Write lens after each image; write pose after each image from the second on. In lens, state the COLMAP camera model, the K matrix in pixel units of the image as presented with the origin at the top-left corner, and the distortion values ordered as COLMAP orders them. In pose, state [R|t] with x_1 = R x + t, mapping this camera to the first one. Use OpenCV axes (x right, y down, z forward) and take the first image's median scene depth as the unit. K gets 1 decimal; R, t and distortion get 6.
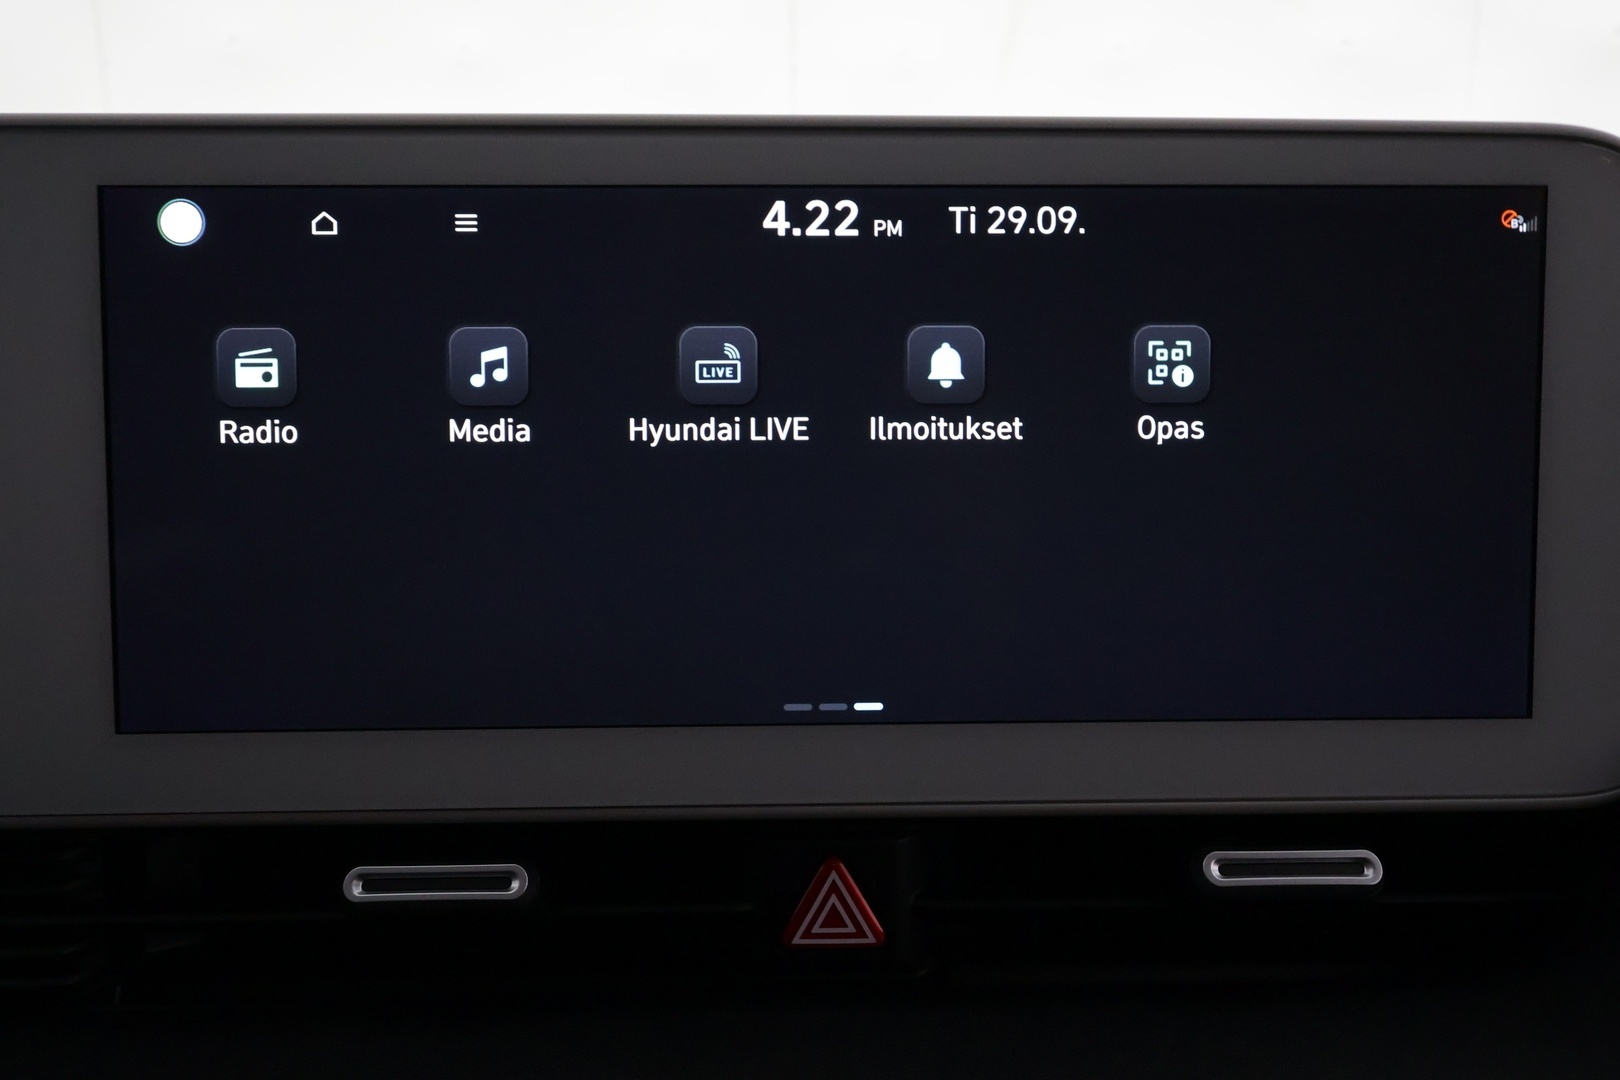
lens RADIAL K [[1362.6, 0, 706.2], [0, 1362.6, 478.0], [0, 0, 1]] dist [-0.003905, -0.018937]
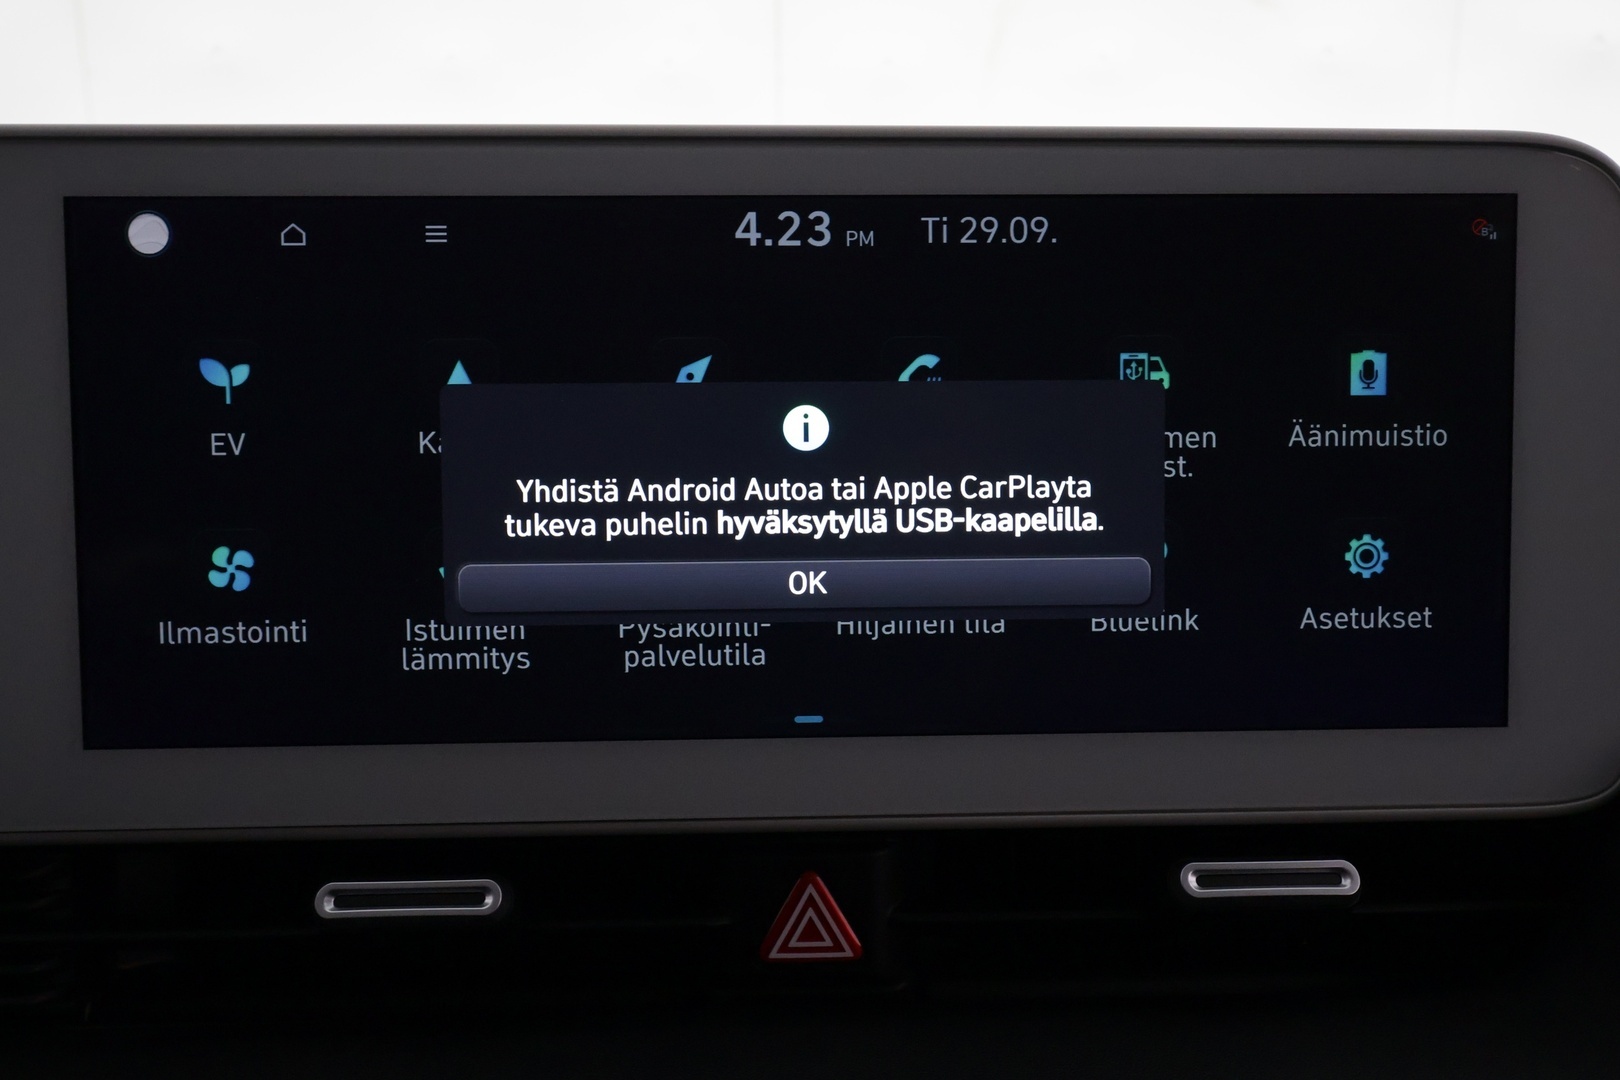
lens RADIAL K [[1362.6, 0, 845.7], [0, 1362.6, 479.4], [0, 0, 1]] dist [-0.003905, -0.018937]
pose [[0.999935, -0.003872, 0.010729, 0.111144], [0.003939, 0.999973, -0.006199, -0.000768], [-0.010705, 0.006241, 0.999923, 0.003740]]
